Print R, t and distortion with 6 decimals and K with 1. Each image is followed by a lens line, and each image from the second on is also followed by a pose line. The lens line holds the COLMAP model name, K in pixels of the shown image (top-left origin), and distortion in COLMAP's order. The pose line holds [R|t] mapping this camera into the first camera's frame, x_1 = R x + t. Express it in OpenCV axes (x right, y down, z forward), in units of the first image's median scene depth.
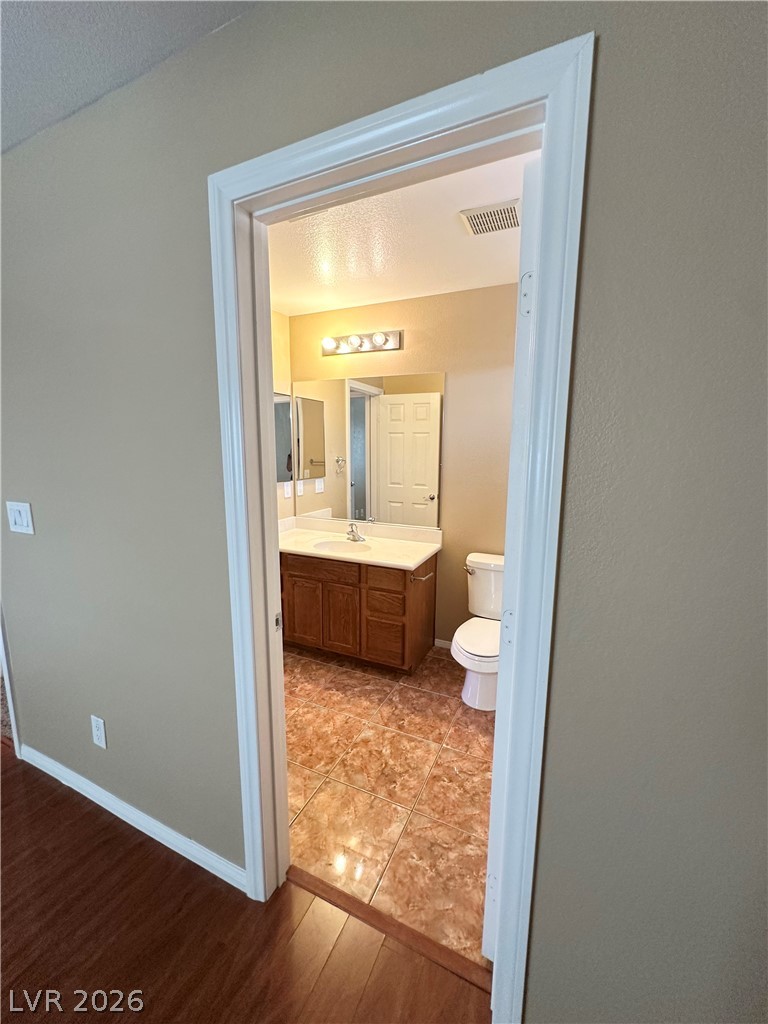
lens RADIAL K [[409.0, 0, 382.3], [0, 409.0, 511.1], [0, 0, 1]] dist [-0.002715, -0.000290]
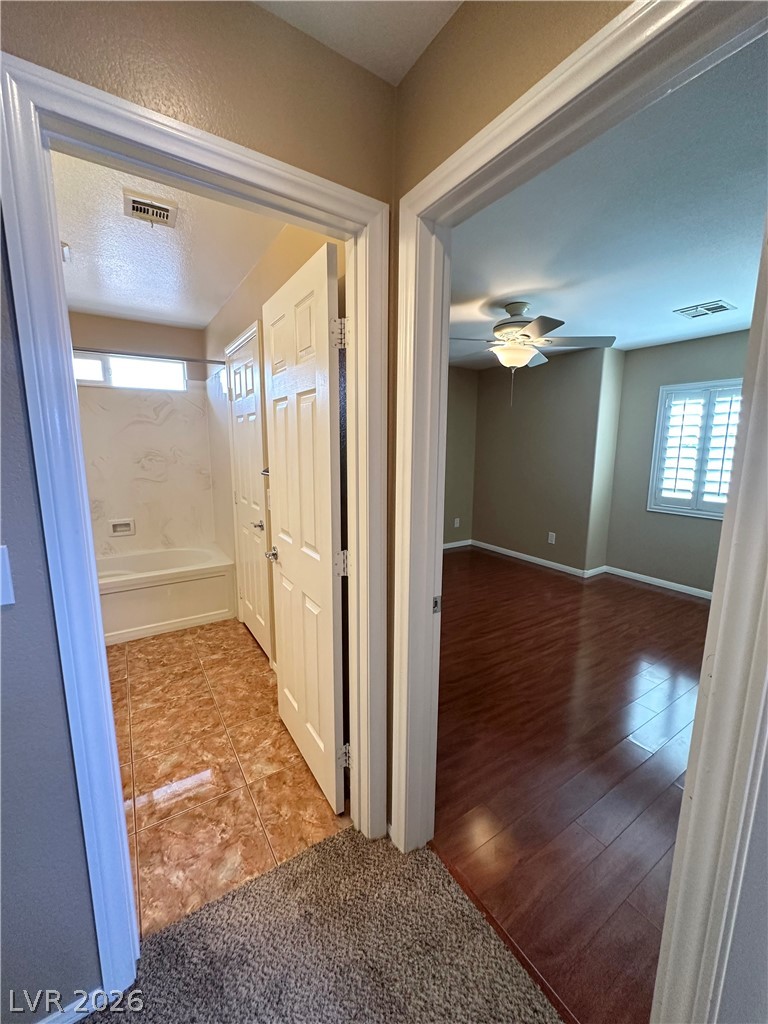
lens RADIAL K [[409.0, 0, 386.1], [0, 409.0, 511.3], [0, 0, 1]] dist [-0.002715, -0.000290]
pose [[-0.852220, -0.095802, 0.514338, -0.934545], [0.071125, 0.952750, 0.295311, -0.186260], [-0.518327, 0.288252, -0.805138, 1.204043]]
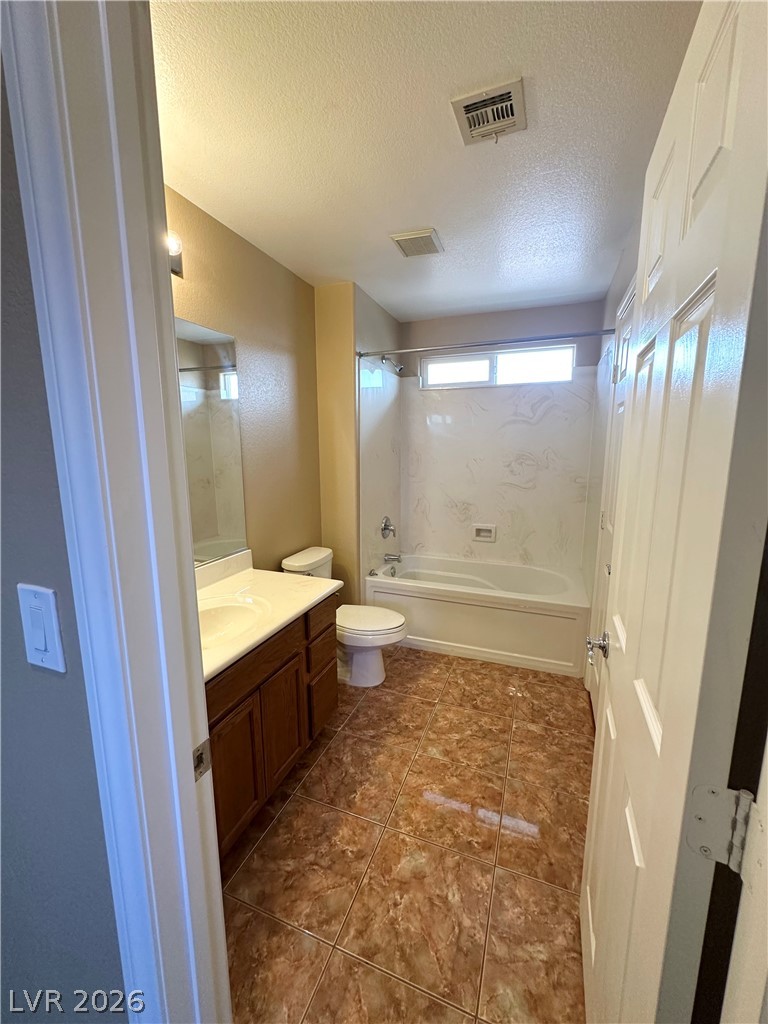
lens RADIAL K [[409.0, 0, 385.0], [0, 409.0, 511.9], [0, 0, 1]] dist [-0.002715, -0.000290]
pose [[-0.070035, -0.164553, 0.983879, -0.727463], [0.158513, 0.971933, 0.173838, -0.134791], [-0.984870, 0.168133, -0.041985, 0.915239]]
